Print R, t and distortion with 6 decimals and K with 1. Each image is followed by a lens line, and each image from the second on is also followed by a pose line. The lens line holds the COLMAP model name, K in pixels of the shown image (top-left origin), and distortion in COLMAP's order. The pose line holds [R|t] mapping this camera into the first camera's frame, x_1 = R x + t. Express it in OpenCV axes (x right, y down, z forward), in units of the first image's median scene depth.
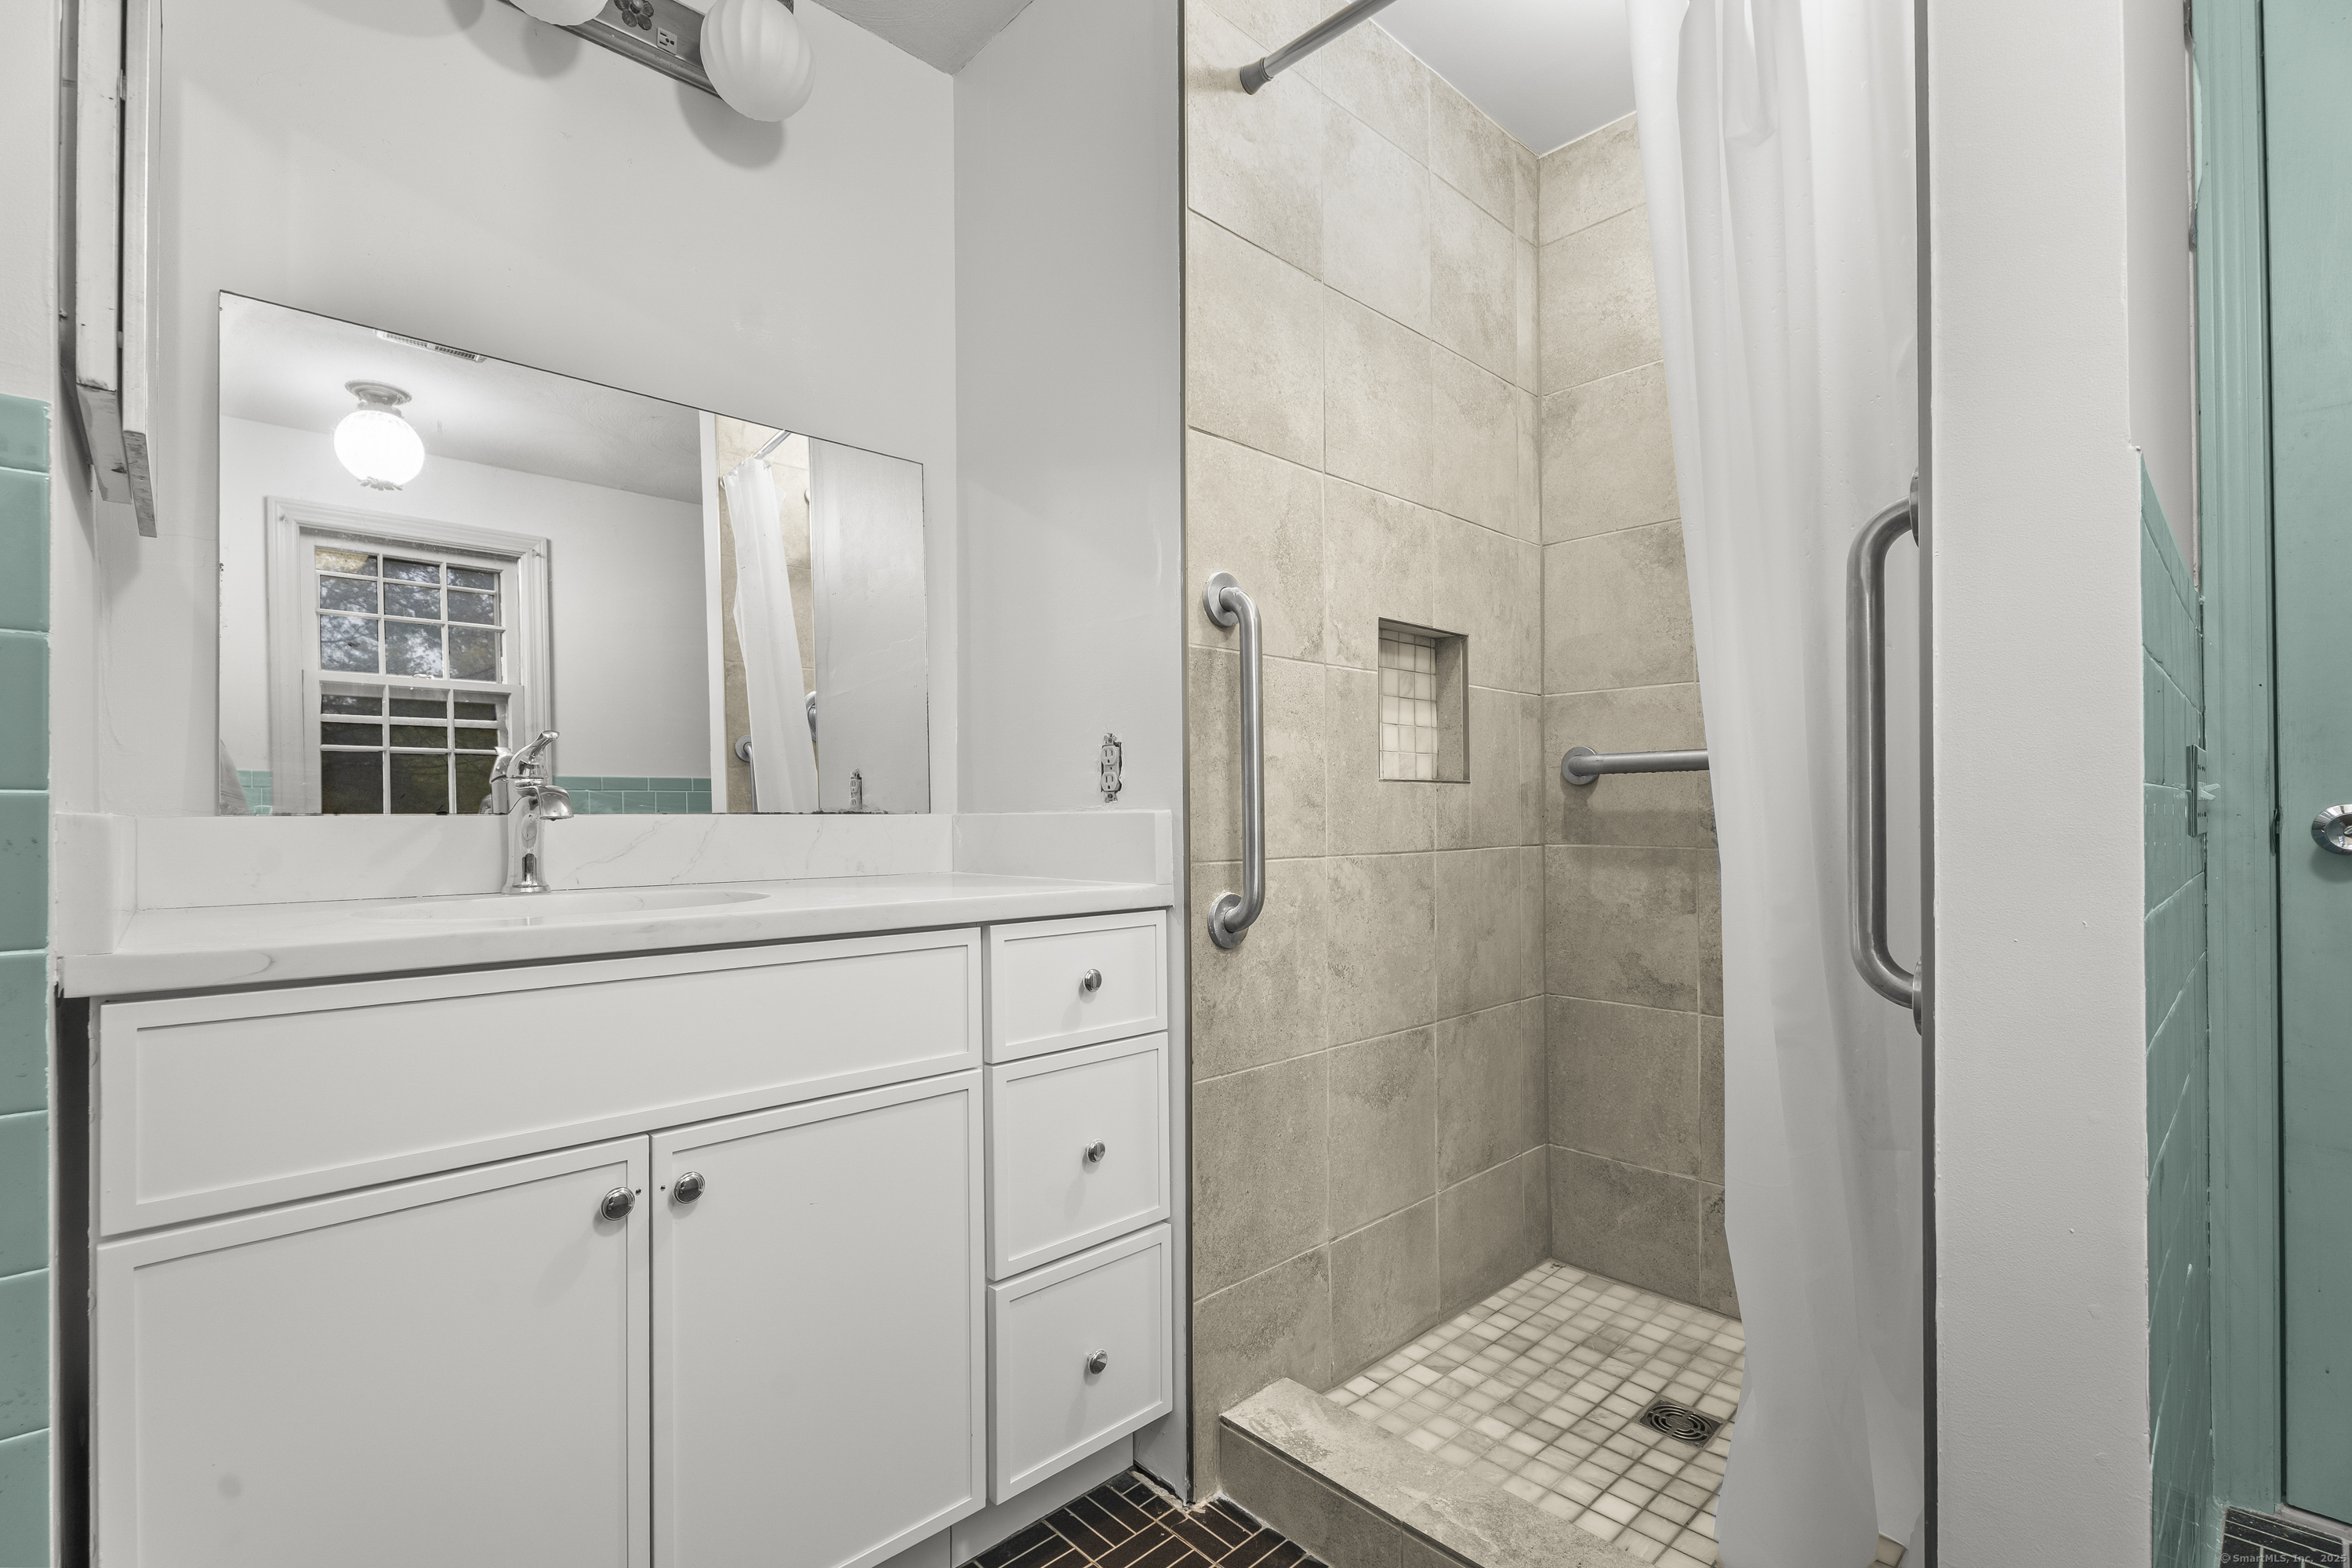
lens RADIAL K [[1060.3, 0, 1177.0], [0, 1060.3, 800.3], [0, 0, 1]] dist [0.002223, 0.000522]
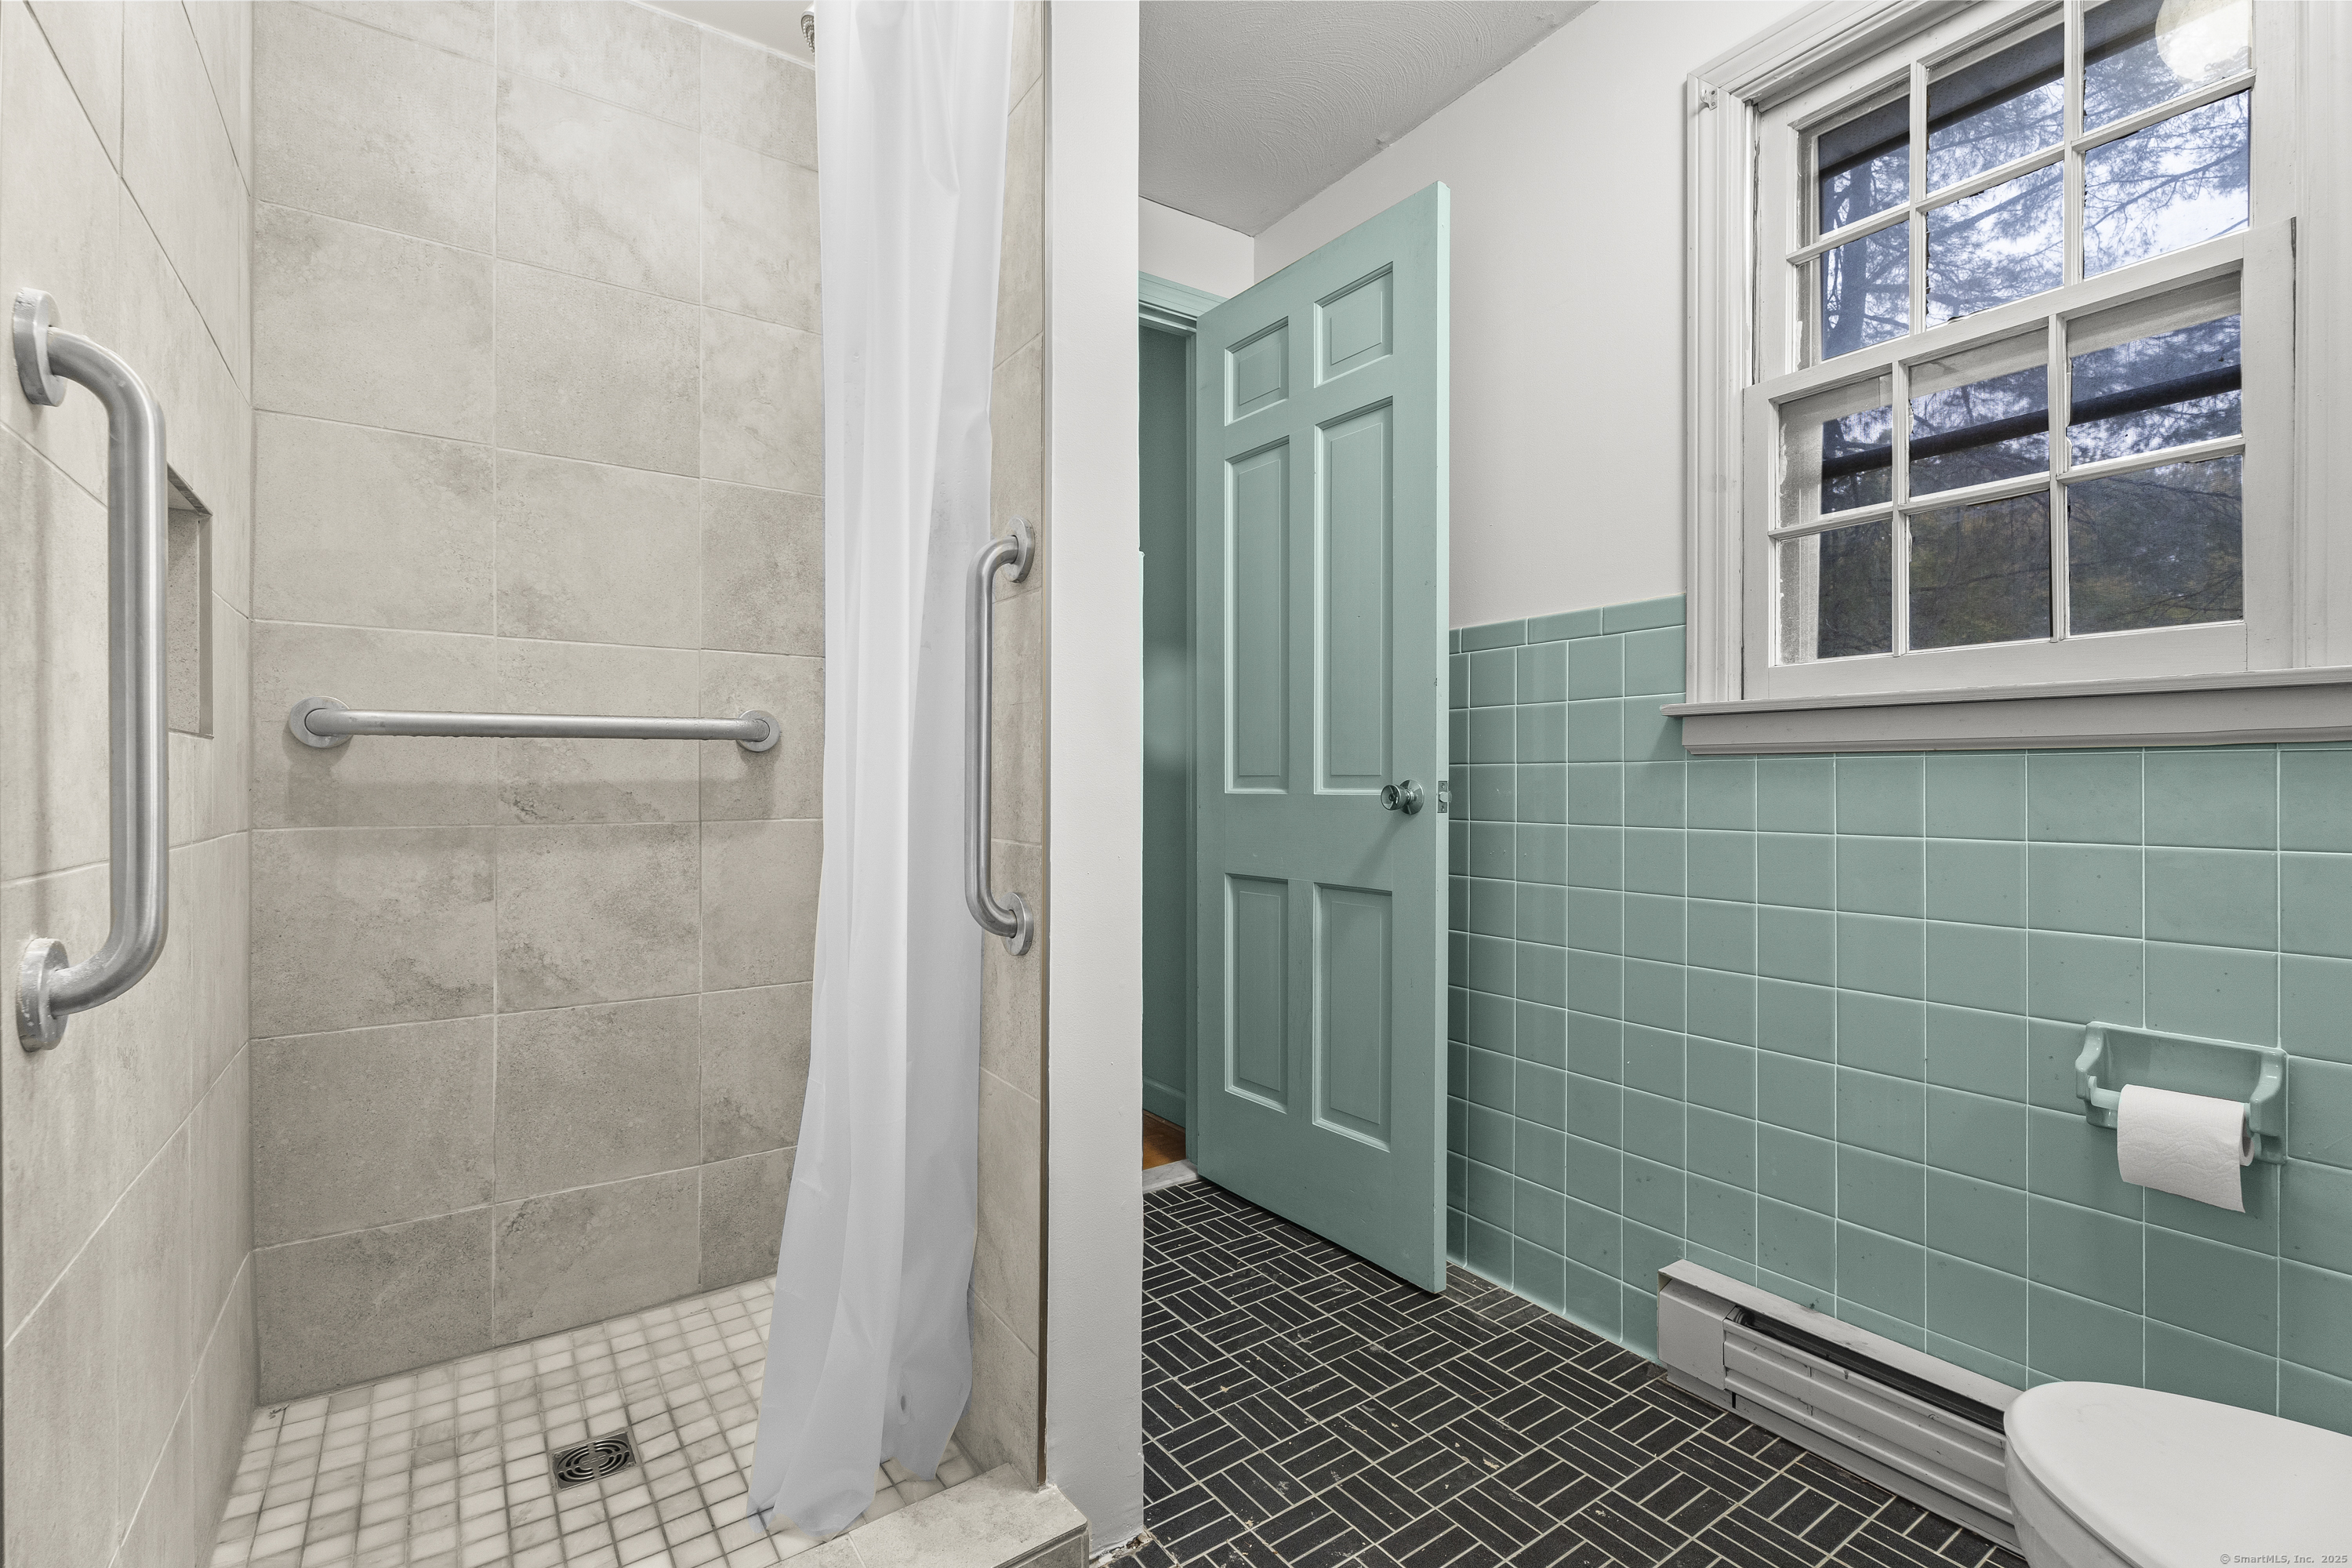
lens RADIAL K [[1041.1, 0, 1180.8], [0, 1041.1, 774.2], [0, 0, 1]] dist [-0.001849, -0.000111]
pose [[0.152284, 0.013933, 0.988239, -0.278865], [-0.013225, 0.999840, -0.012059, 0.005555], [-0.988248, -0.011233, 0.152444, 0.316891]]
